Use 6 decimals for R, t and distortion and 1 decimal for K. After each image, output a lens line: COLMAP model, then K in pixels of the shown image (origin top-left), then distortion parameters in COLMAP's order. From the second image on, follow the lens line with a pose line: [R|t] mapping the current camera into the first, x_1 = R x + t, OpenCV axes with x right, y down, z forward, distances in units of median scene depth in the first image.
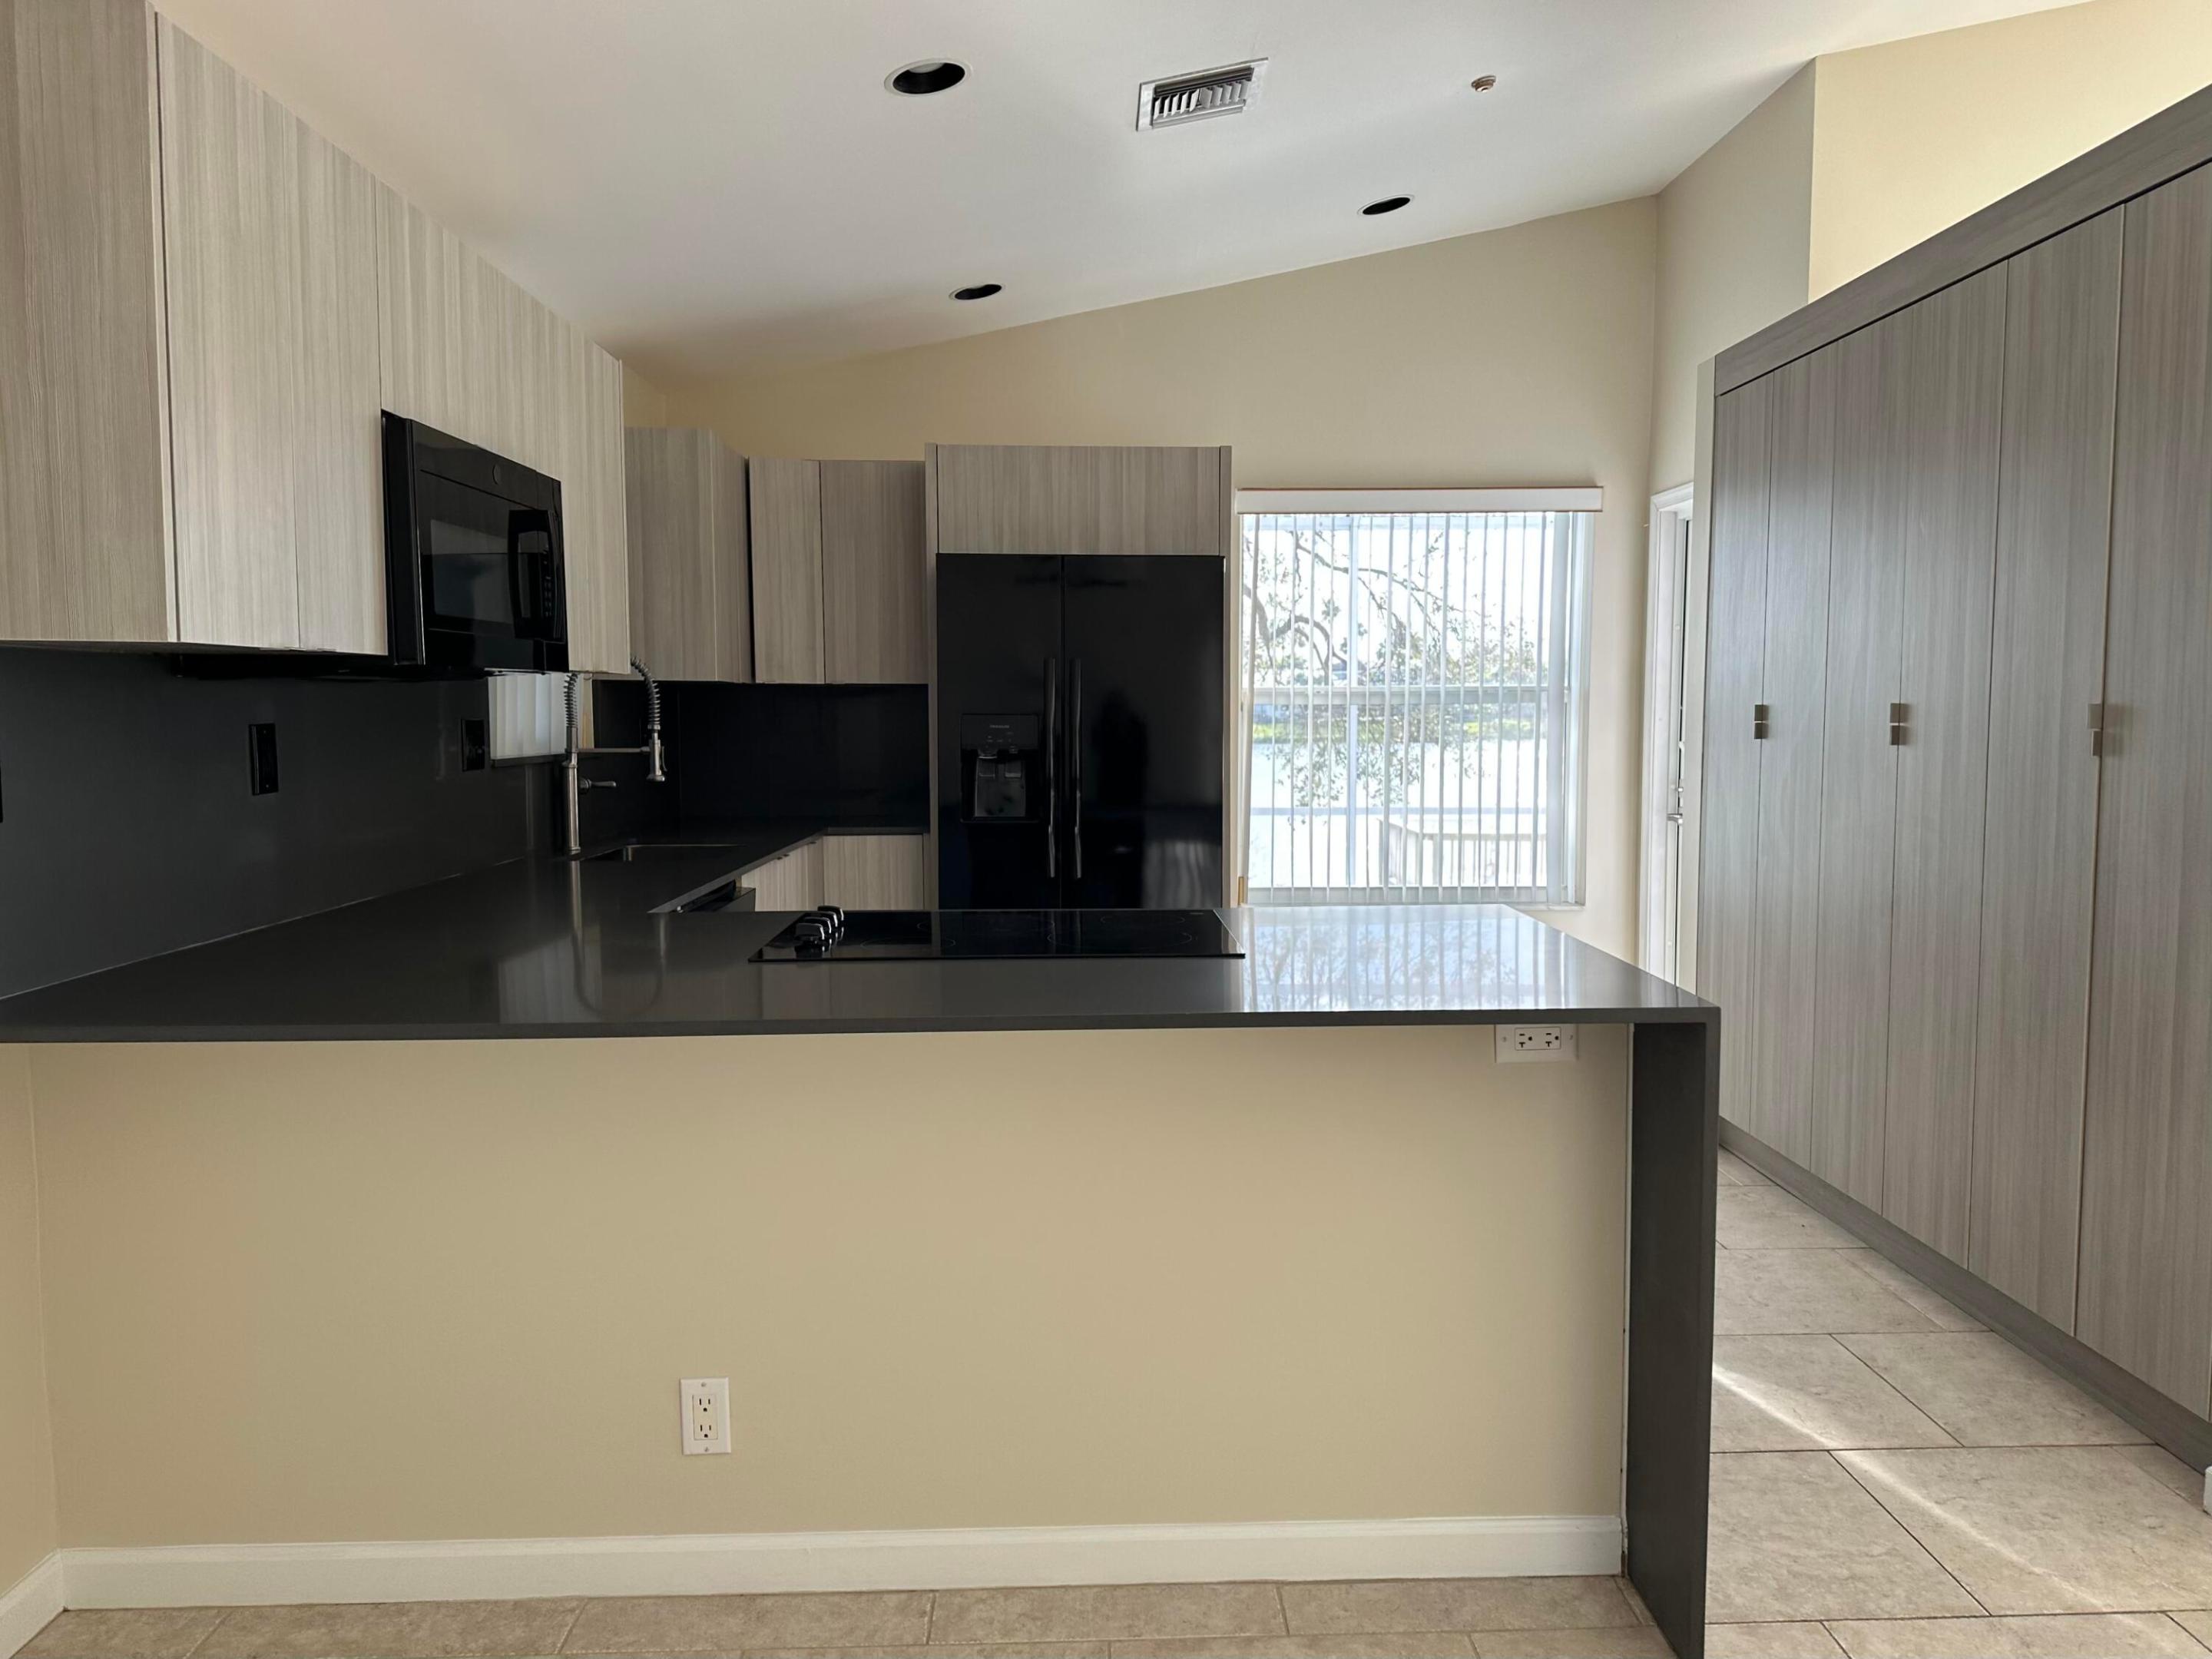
lens RADIAL K [[1576.6, 0, 1120.3], [0, 1576.6, 837.5], [0, 0, 1]] dist [0.057918, -0.049627]
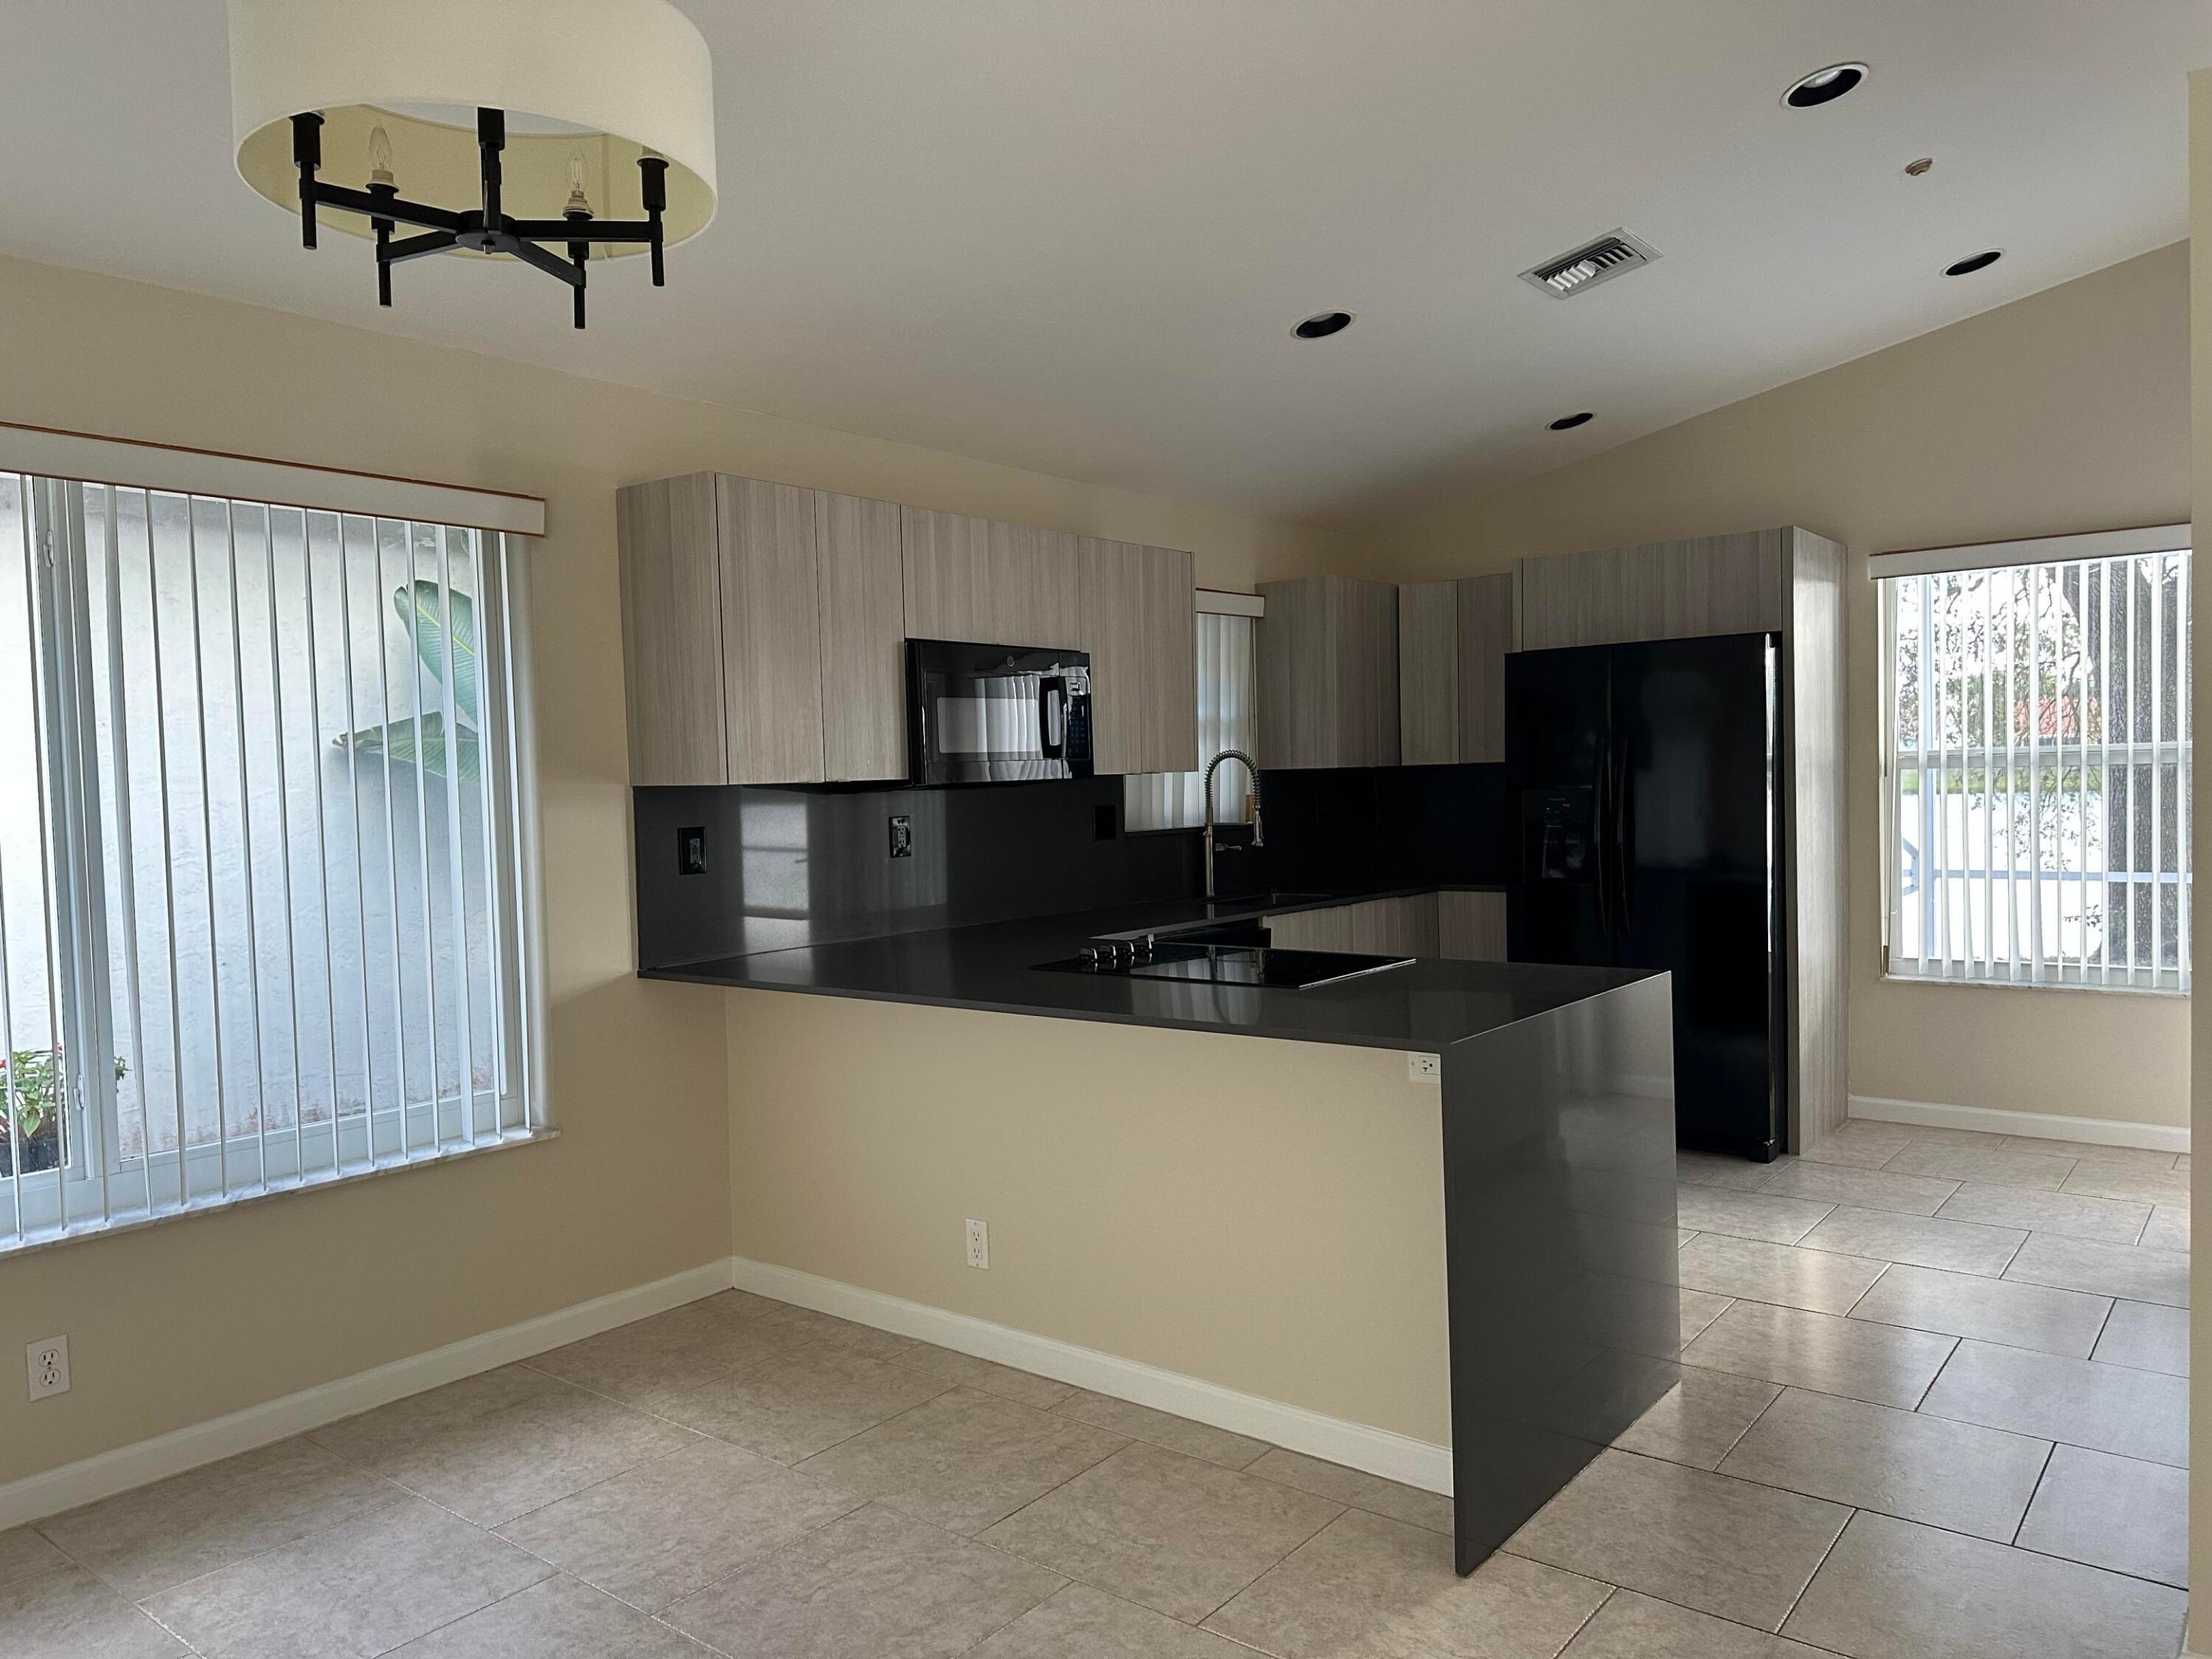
lens RADIAL K [[1576.6, 0, 1124.5], [0, 1576.6, 826.5], [0, 0, 1]] dist [0.057918, -0.049627]
pose [[0.754325, 0.003103, -0.656494, 0.495447], [-0.028325, 0.999211, -0.027823, -0.012239], [0.655890, 0.039582, 0.753818, -0.074565]]
